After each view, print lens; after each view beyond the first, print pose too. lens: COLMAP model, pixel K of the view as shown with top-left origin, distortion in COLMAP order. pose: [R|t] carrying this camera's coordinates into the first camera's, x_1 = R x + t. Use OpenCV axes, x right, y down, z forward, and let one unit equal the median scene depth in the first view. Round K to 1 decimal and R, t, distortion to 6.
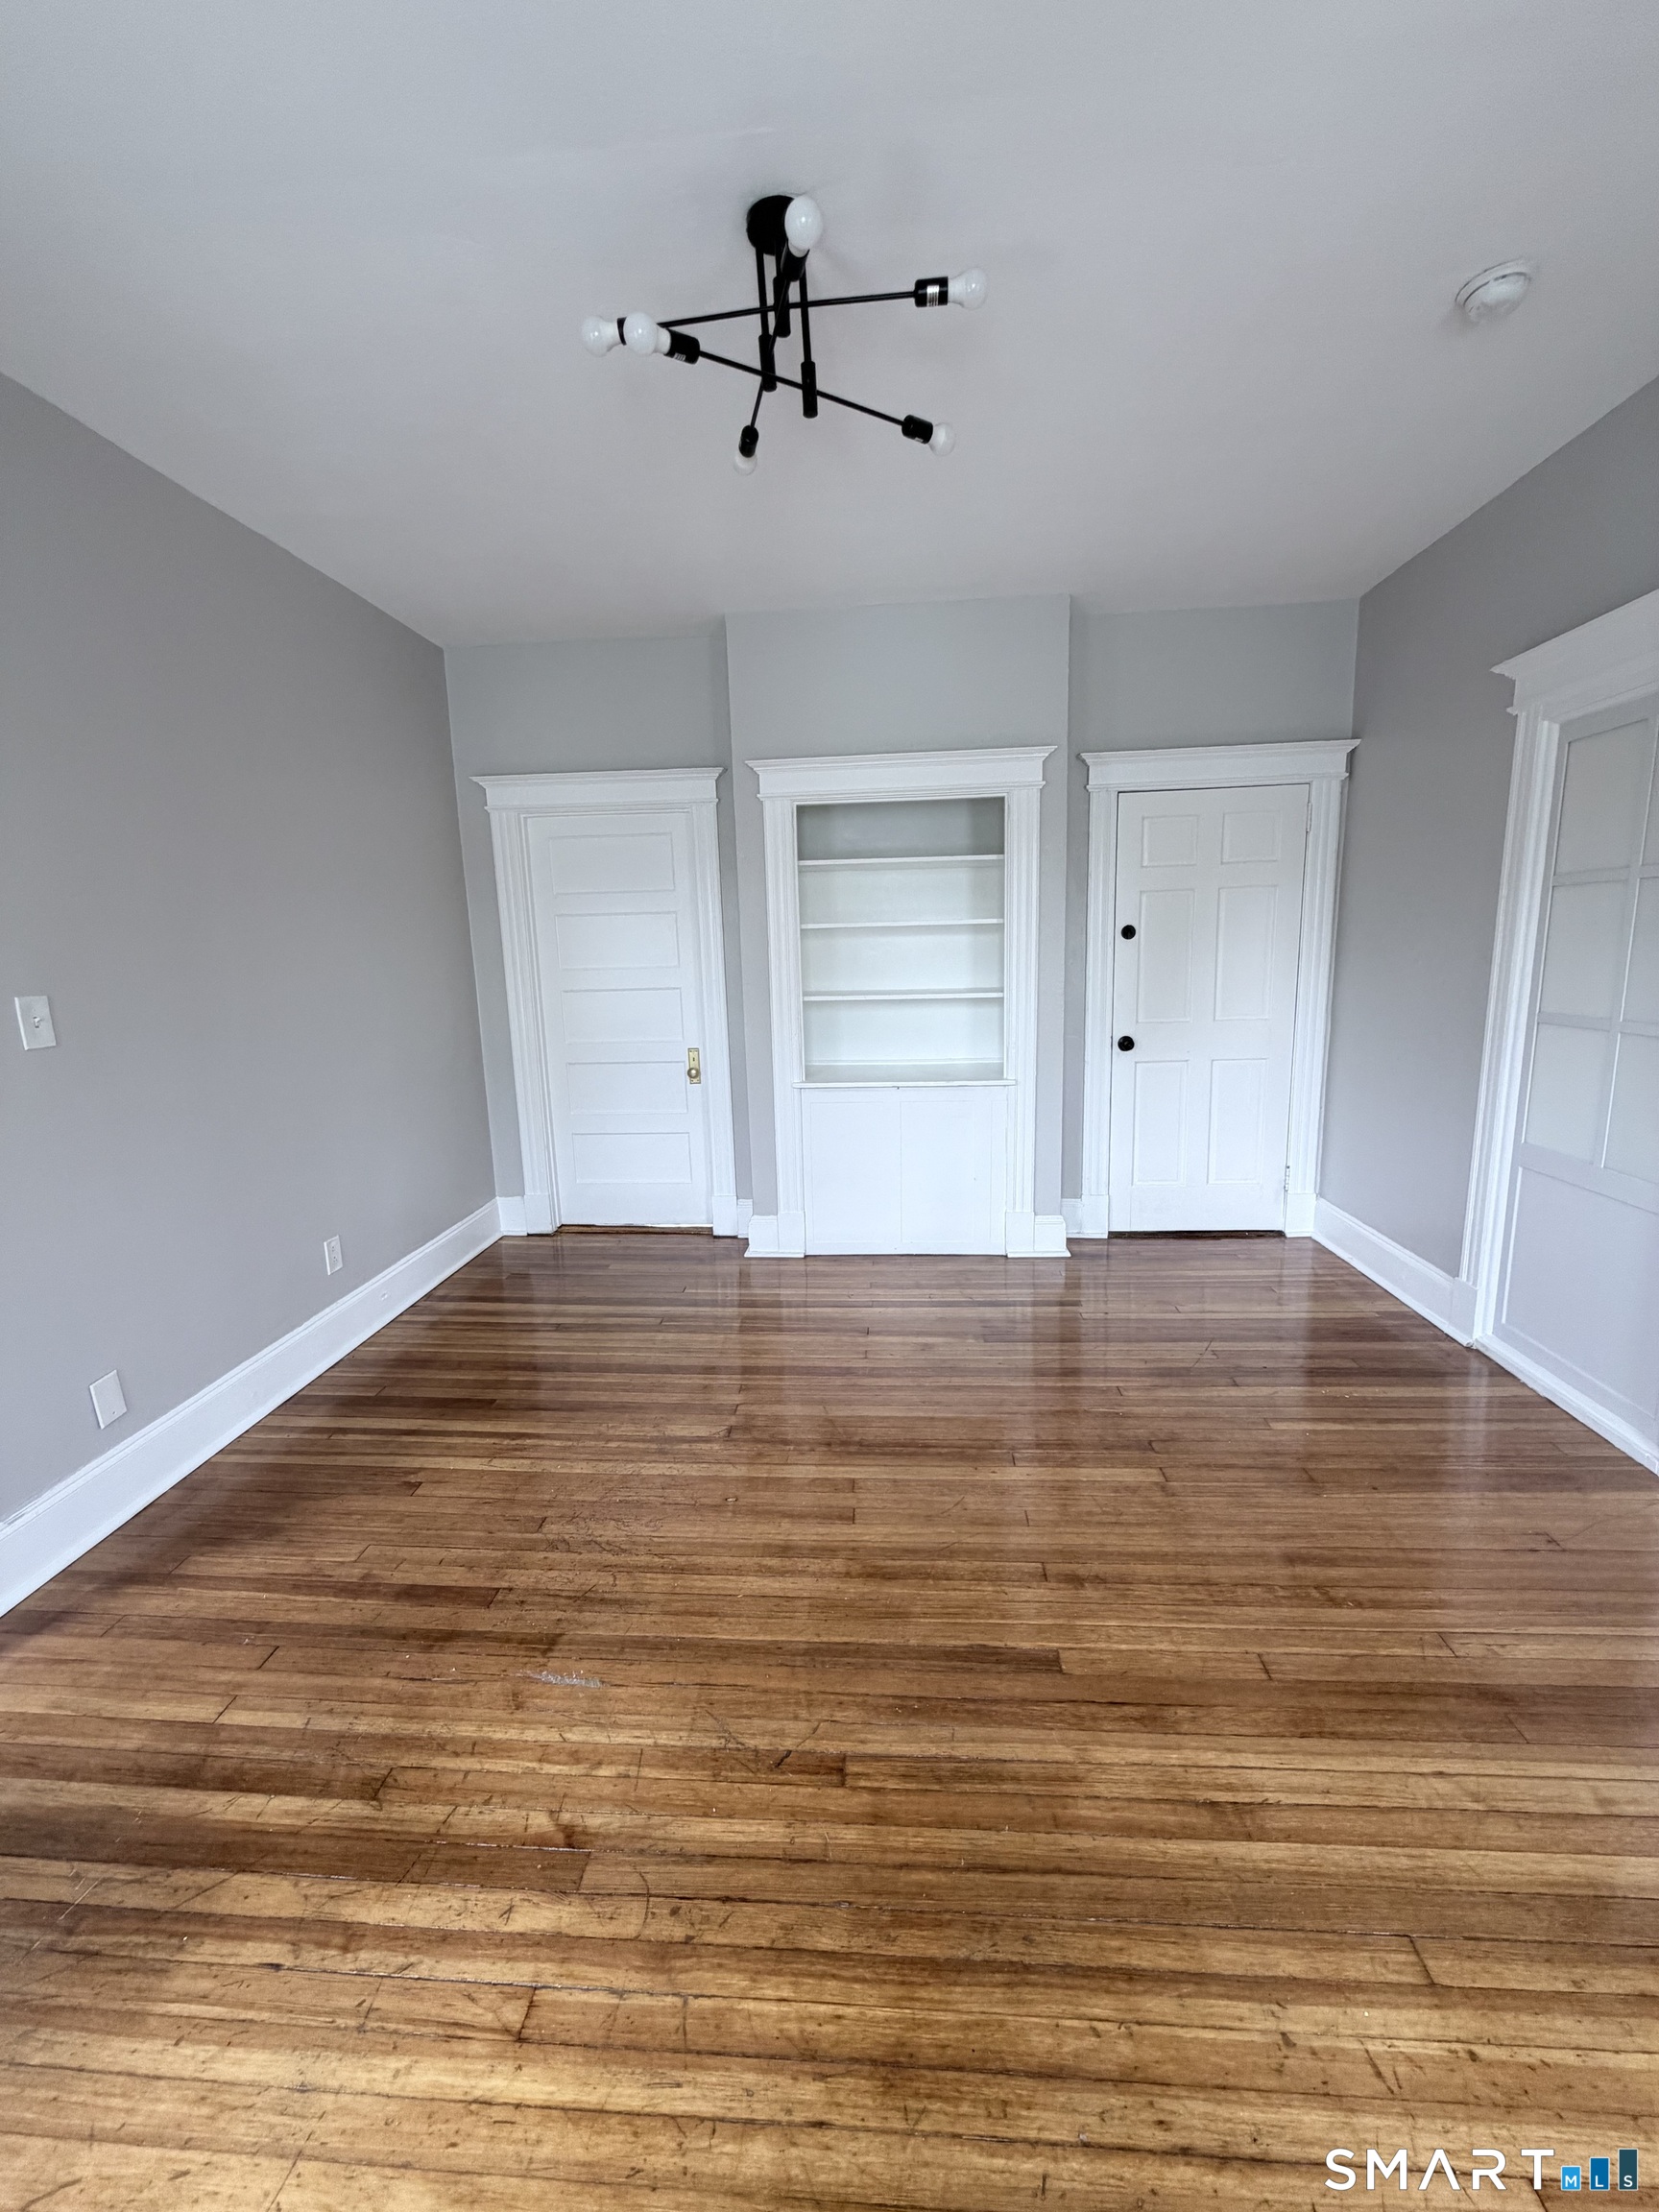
lens RADIAL K [[875.7, 0, 814.6], [0, 875.7, 1101.0], [0, 0, 1]] dist [0.001216, 0.000766]
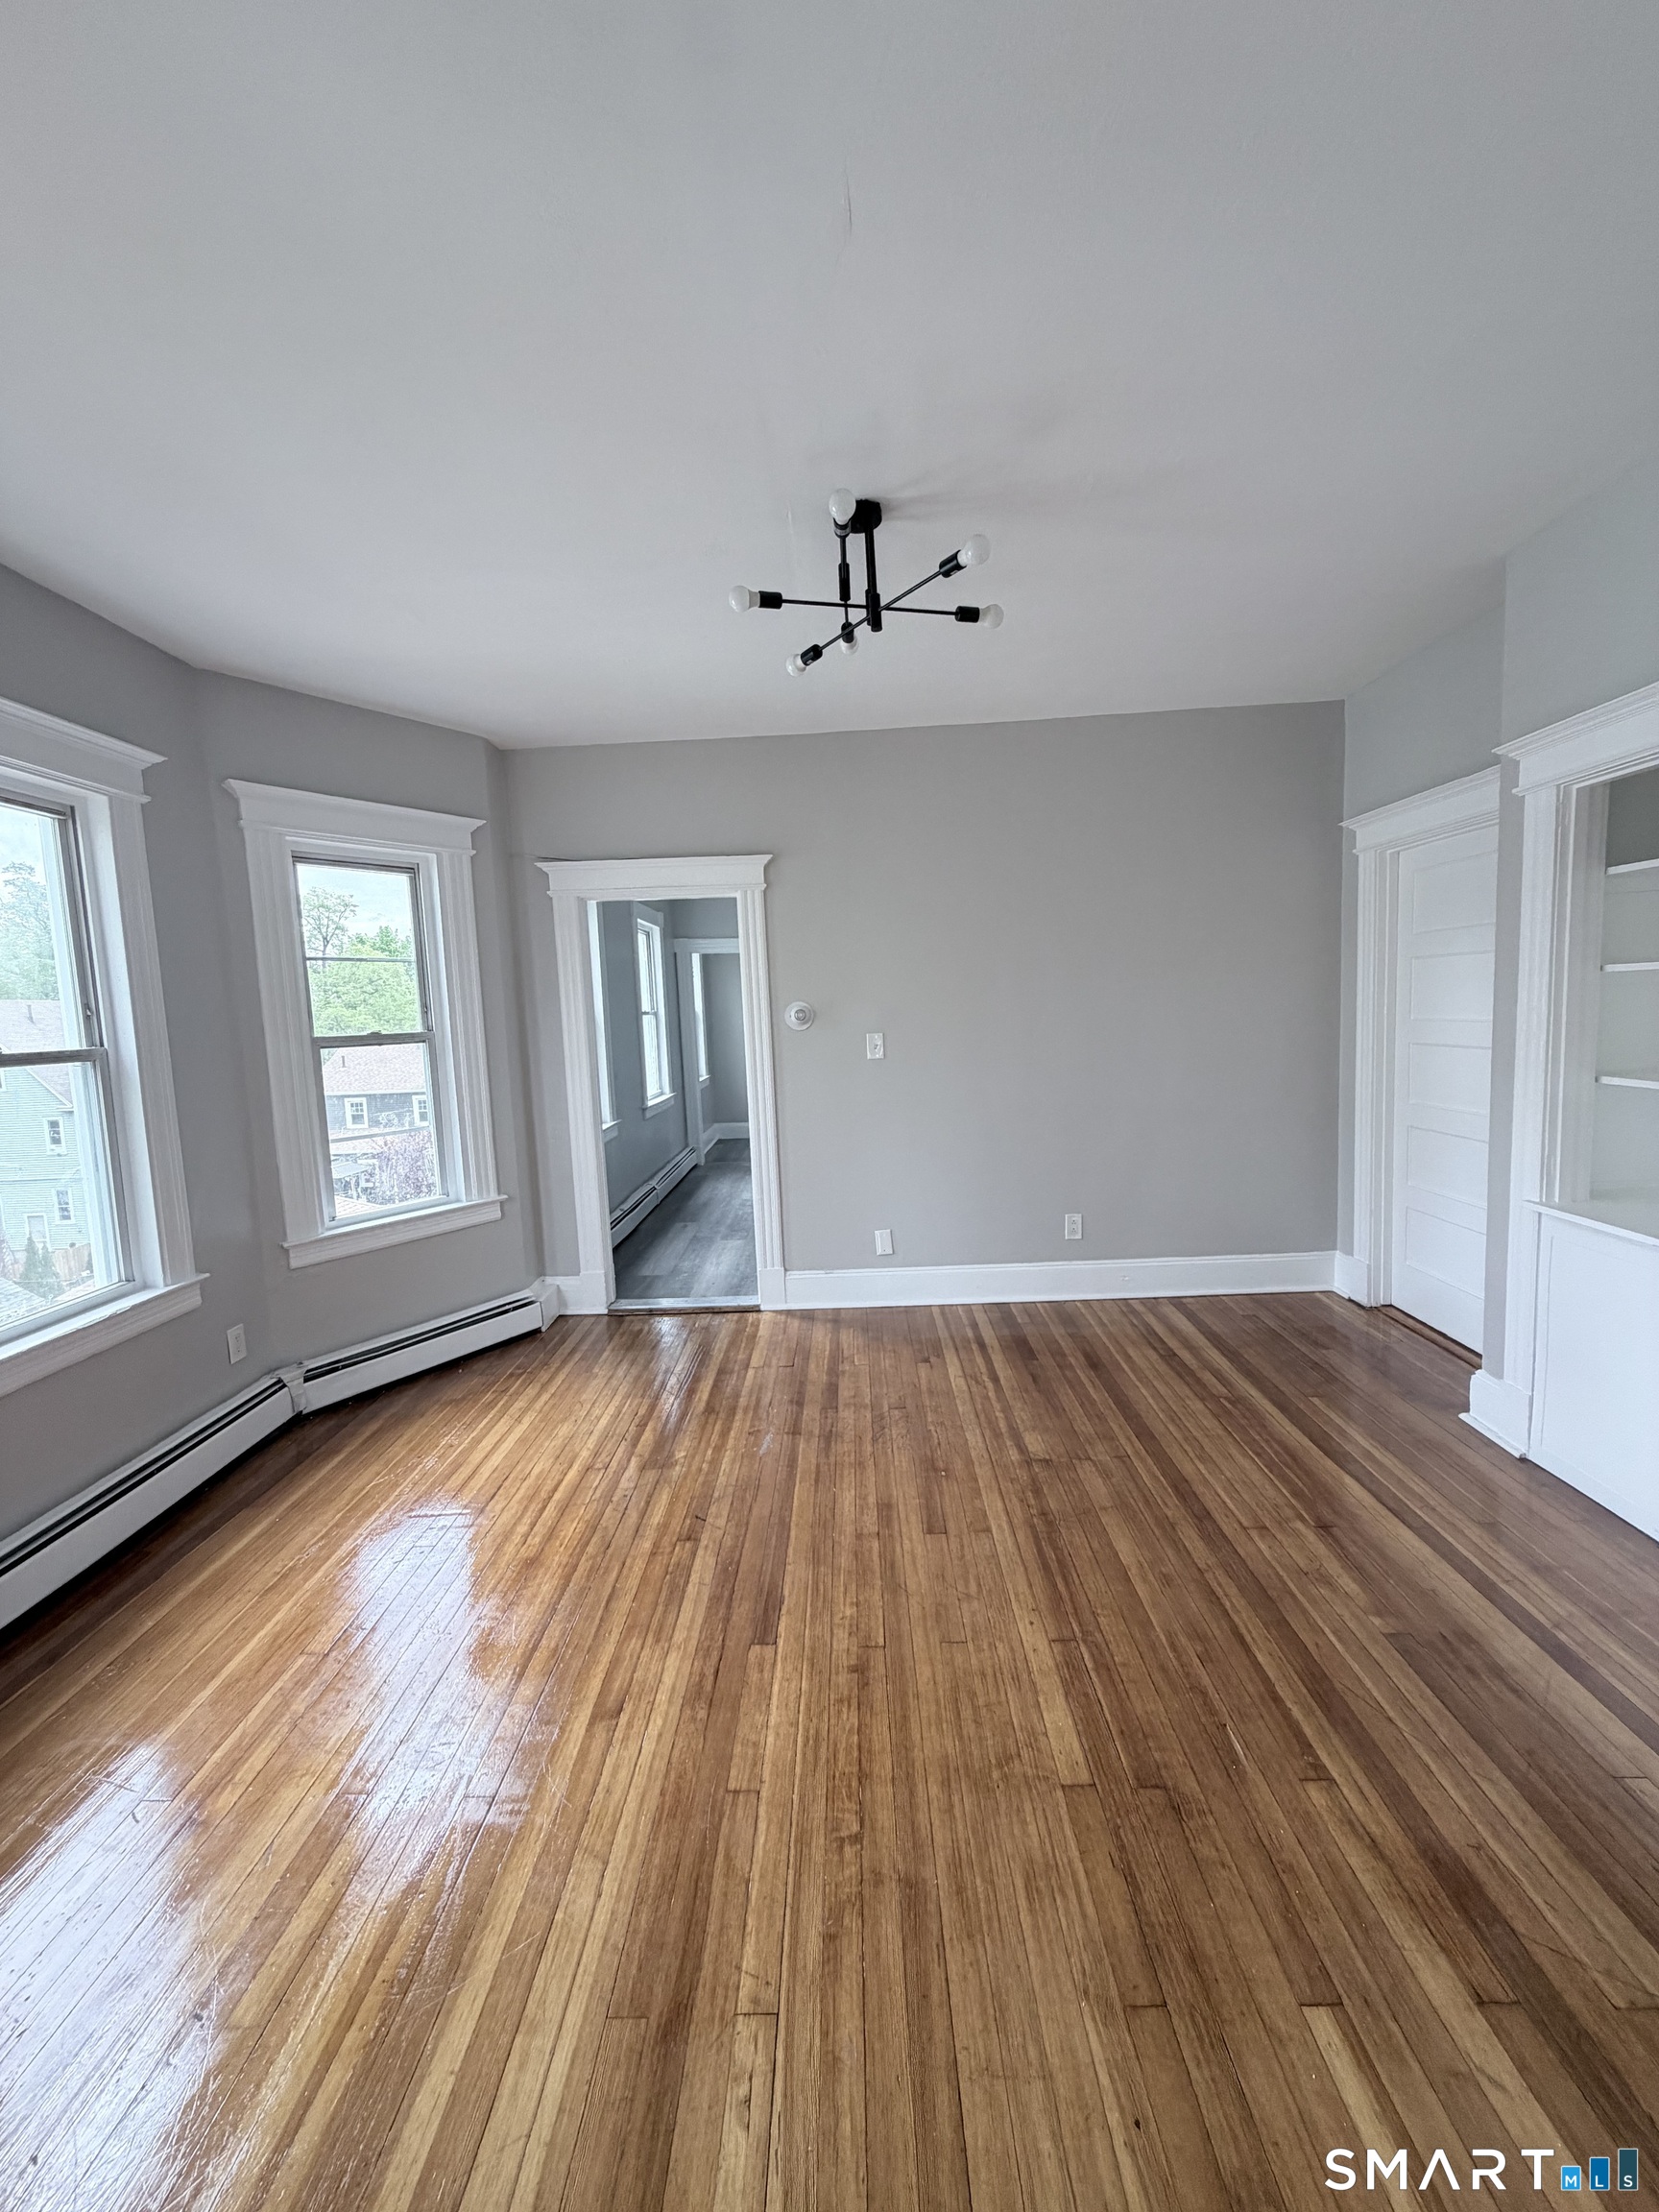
lens RADIAL K [[879.3, 0, 829.5], [0, 879.3, 1106.0], [0, 0, 1]] dist [-0.000614, 0.000186]
pose [[0.055028, 0.131624, -0.989771, 1.348530], [-0.134446, 0.983223, 0.123279, -0.224290], [0.989392, 0.126287, 0.071801, 0.910348]]
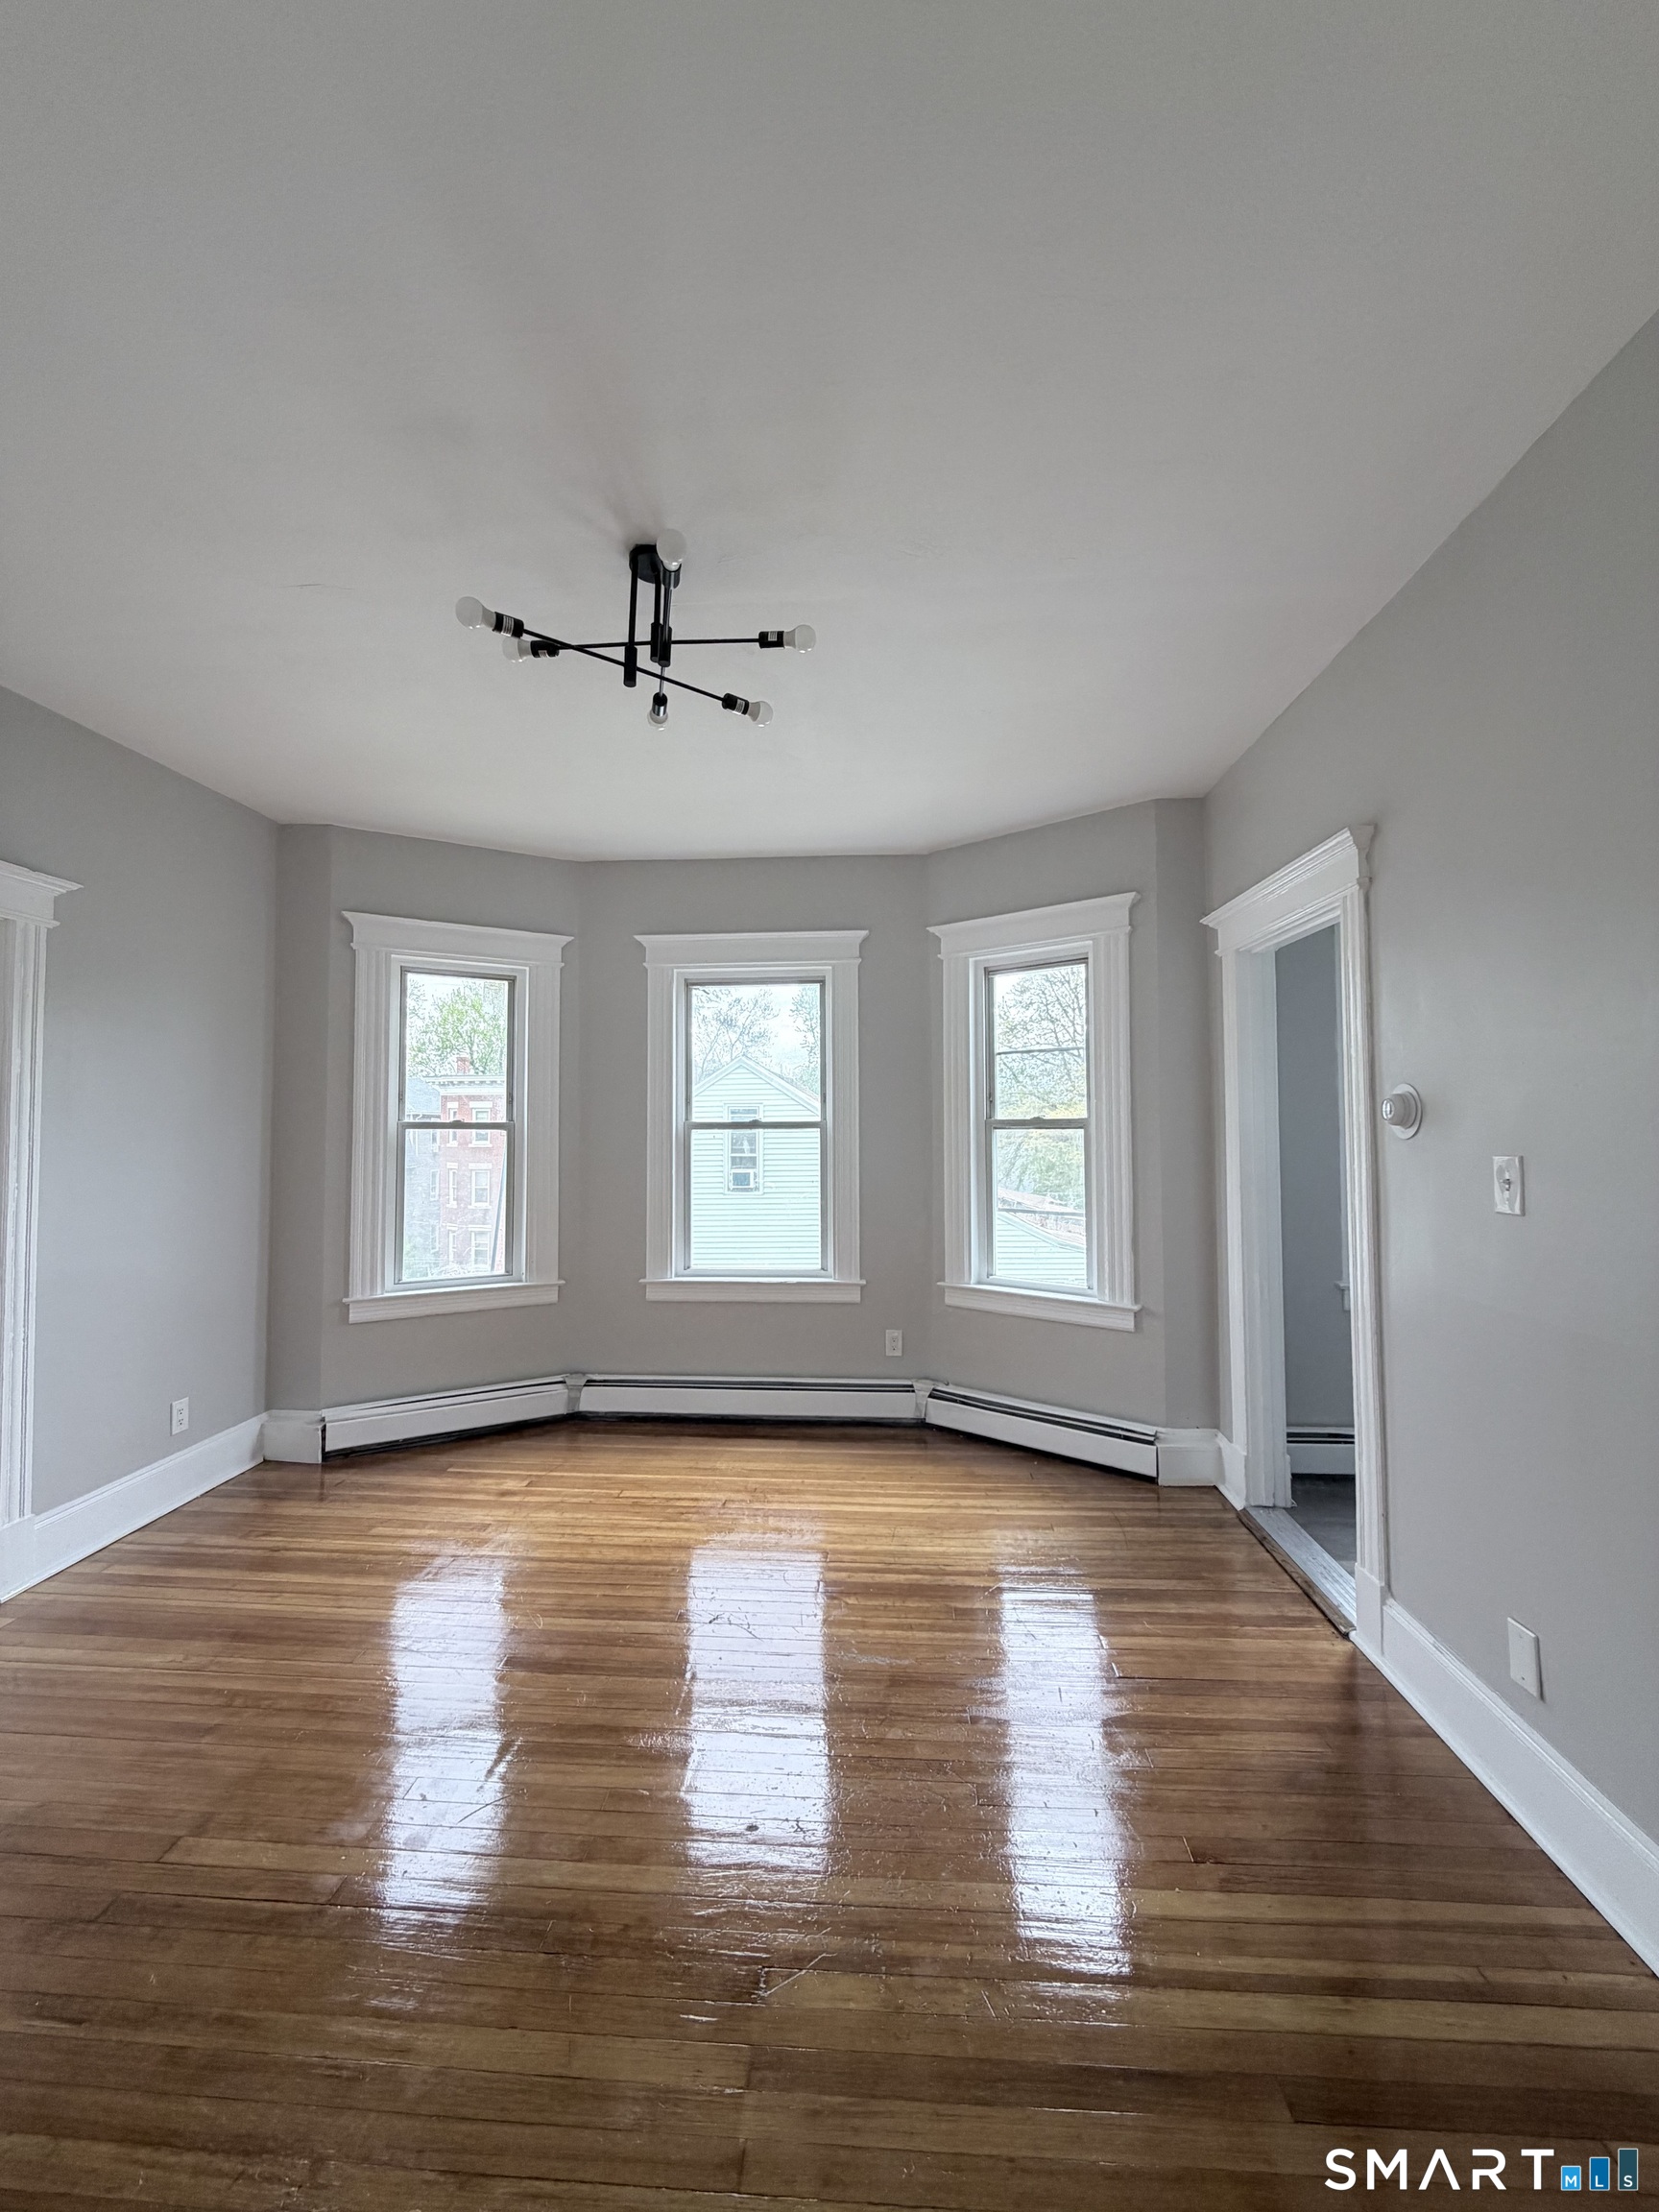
lens RADIAL K [[875.7, 0, 814.6], [0, 875.7, 1101.0], [0, 0, 1]] dist [0.001216, 0.000766]
pose [[-0.999331, 0.036524, -0.001666, -0.226806], [0.035903, 0.988915, 0.144073, -0.382042], [0.006910, 0.143917, -0.989566, 2.196232]]
